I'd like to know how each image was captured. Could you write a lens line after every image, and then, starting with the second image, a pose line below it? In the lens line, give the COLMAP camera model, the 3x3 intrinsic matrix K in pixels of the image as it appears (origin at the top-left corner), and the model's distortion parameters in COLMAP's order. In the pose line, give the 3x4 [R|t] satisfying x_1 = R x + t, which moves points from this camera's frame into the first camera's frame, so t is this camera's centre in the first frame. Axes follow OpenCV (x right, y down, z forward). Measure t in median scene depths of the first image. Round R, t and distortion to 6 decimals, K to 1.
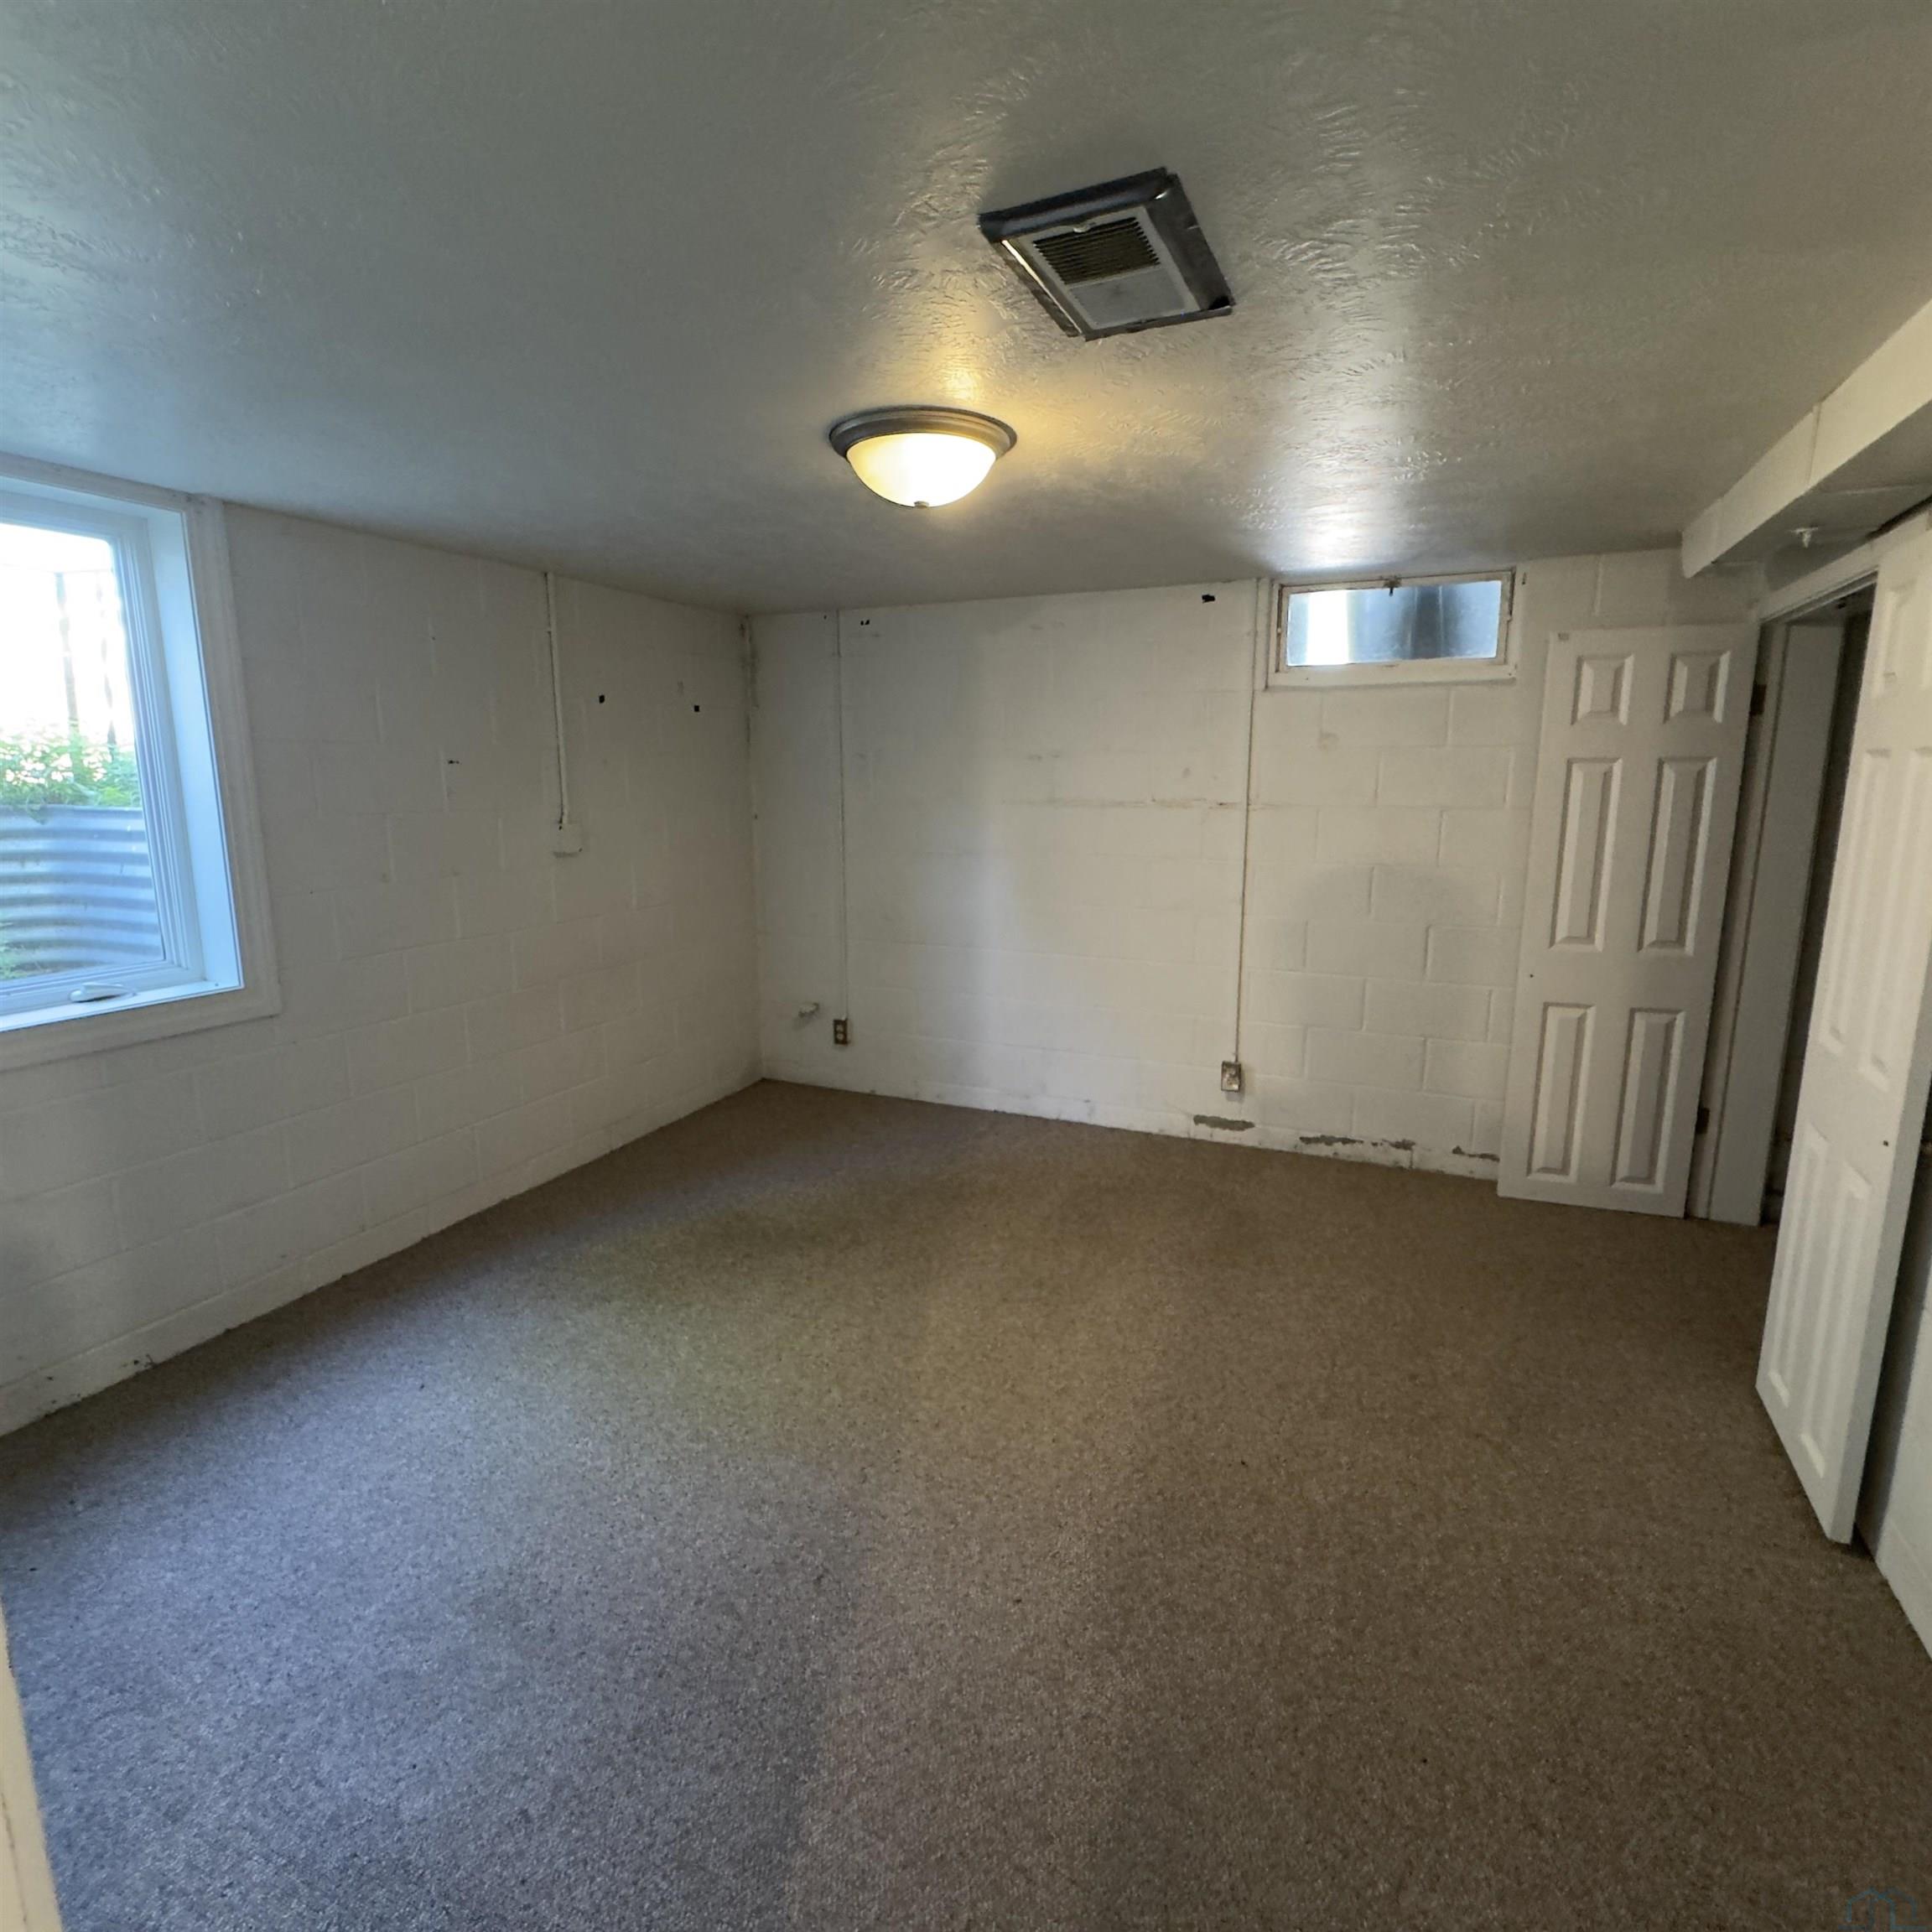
lens RADIAL K [[1030.1, 0, 961.5], [0, 1030.1, 965.2], [0, 0, 1]] dist [-0.004324, 0.001819]
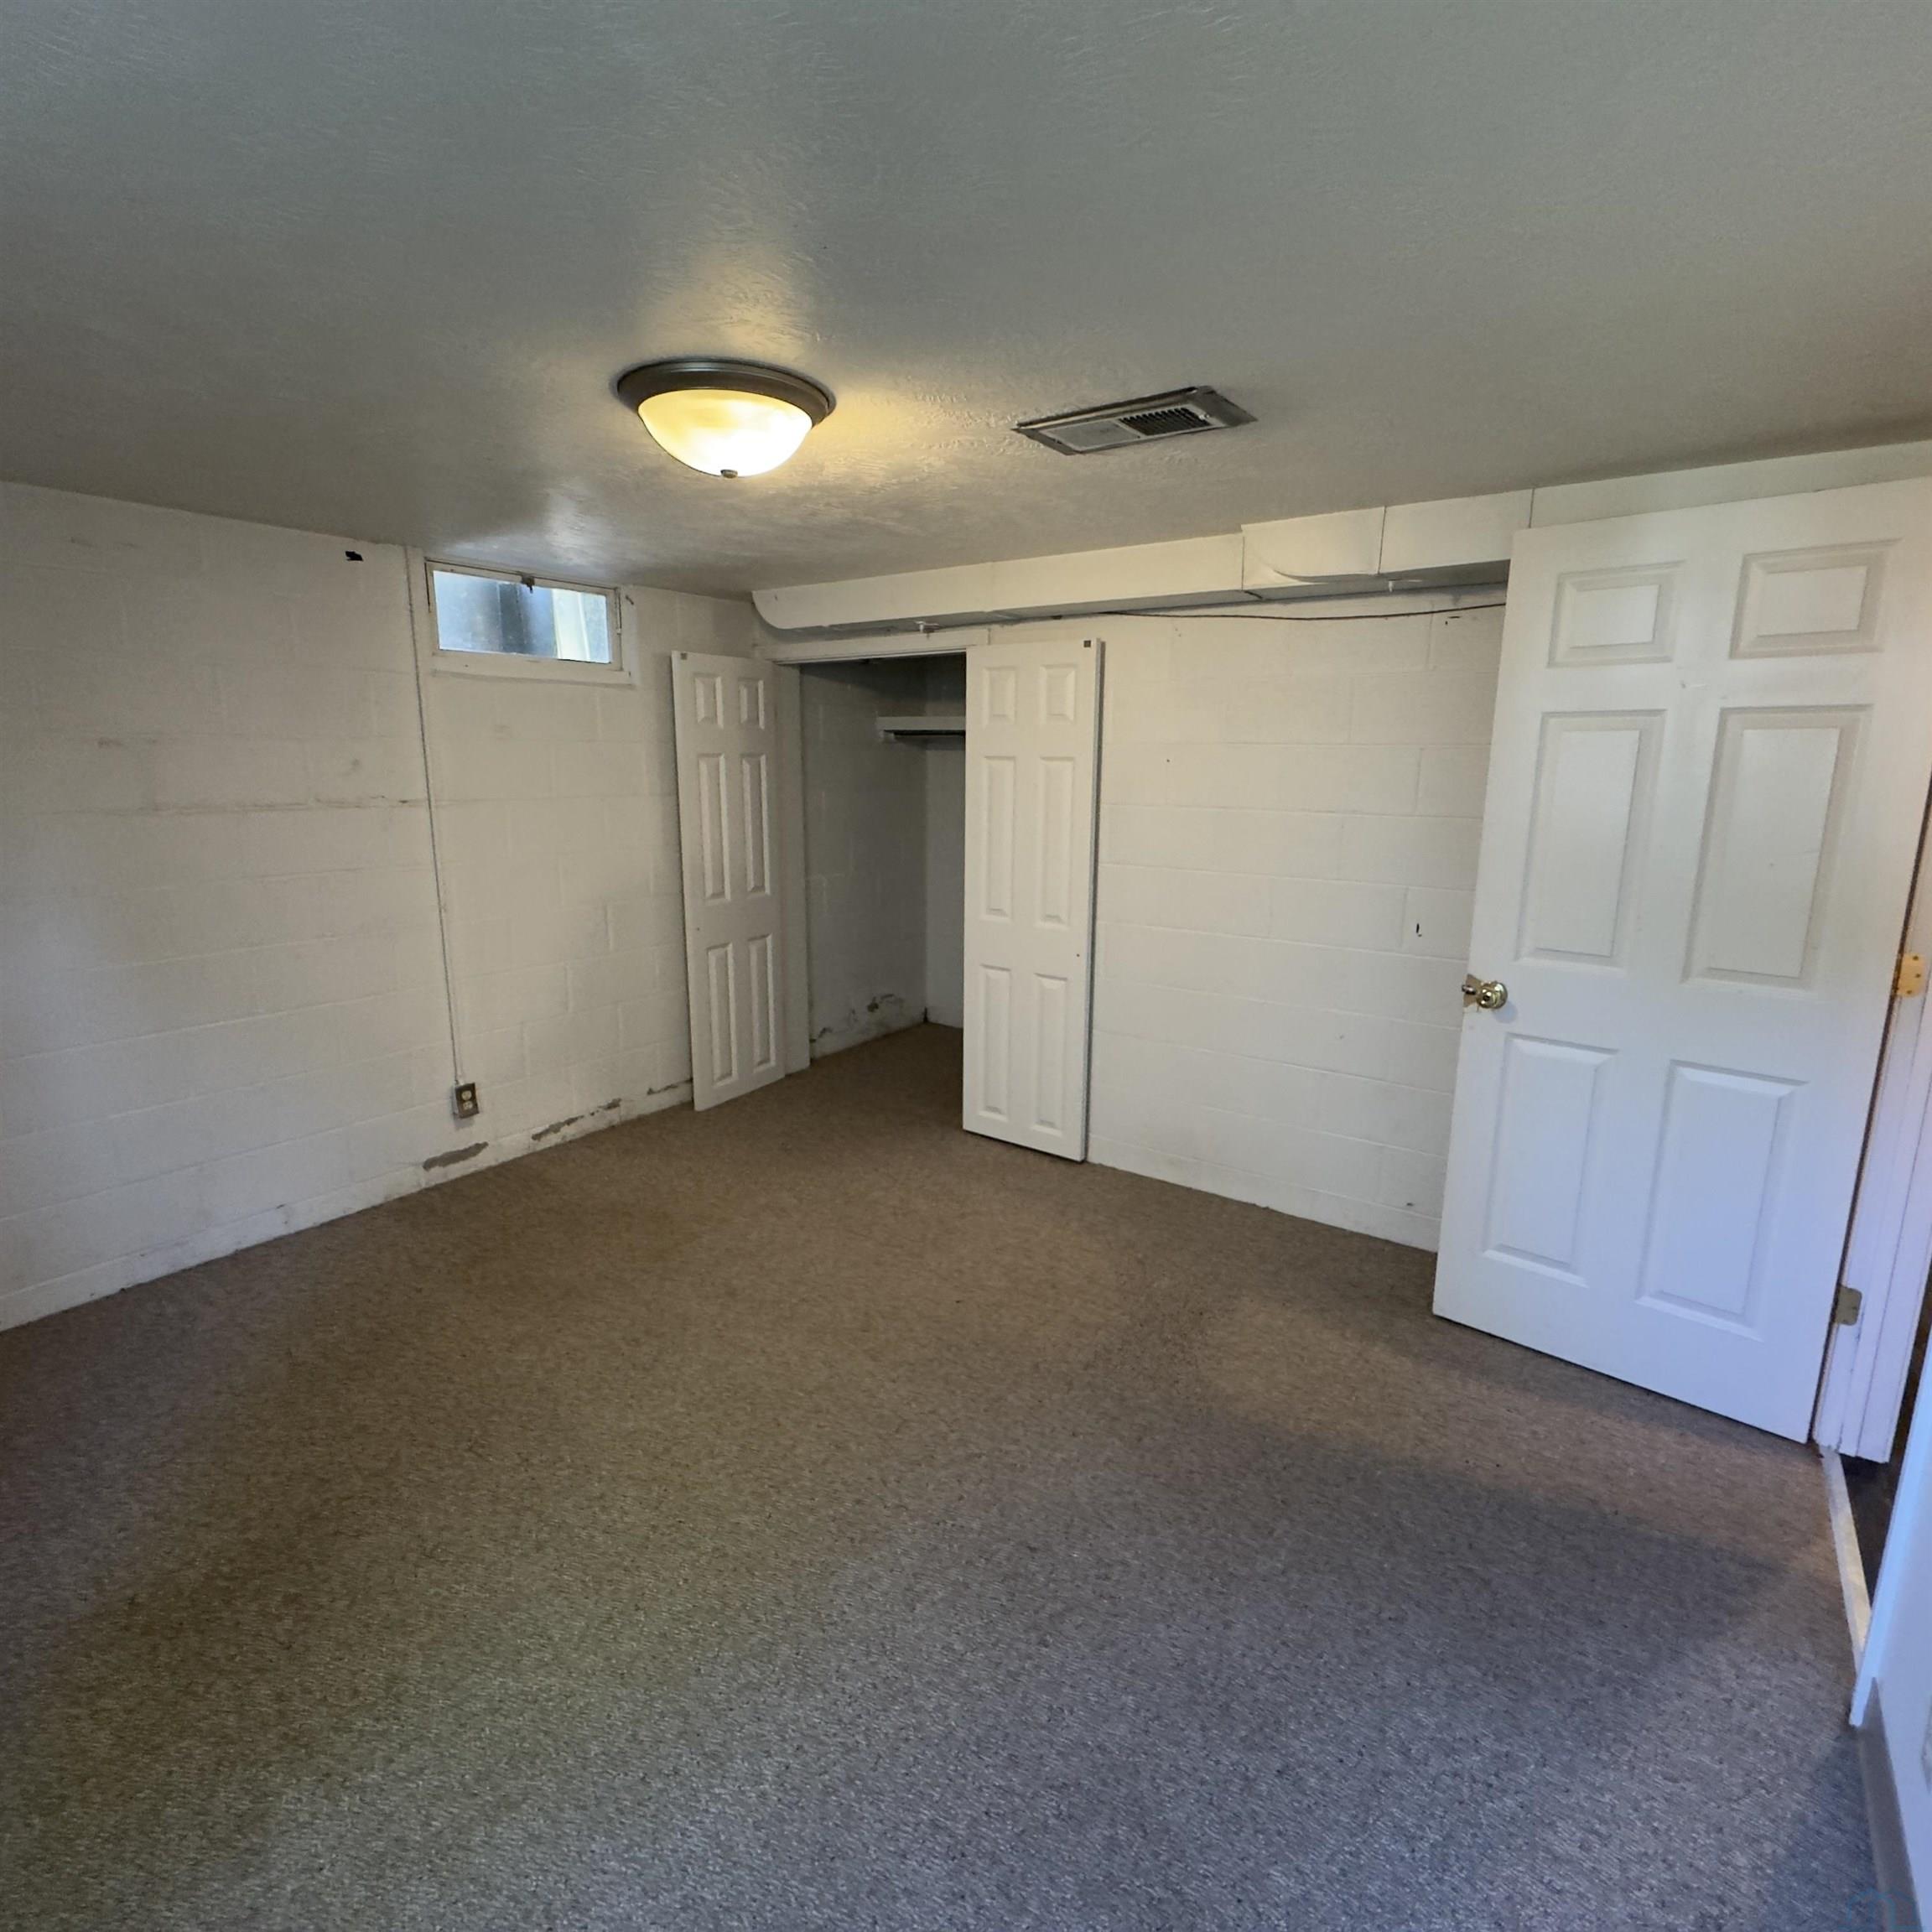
lens RADIAL K [[1030.1, 0, 961.5], [0, 1030.1, 965.2], [0, 0, 1]] dist [-0.004324, 0.001819]
pose [[0.193238, -0.192625, 0.962058, -0.545168], [0.170914, 0.972156, 0.160317, -0.085307], [-0.966151, 0.133450, 0.220780, 0.392962]]
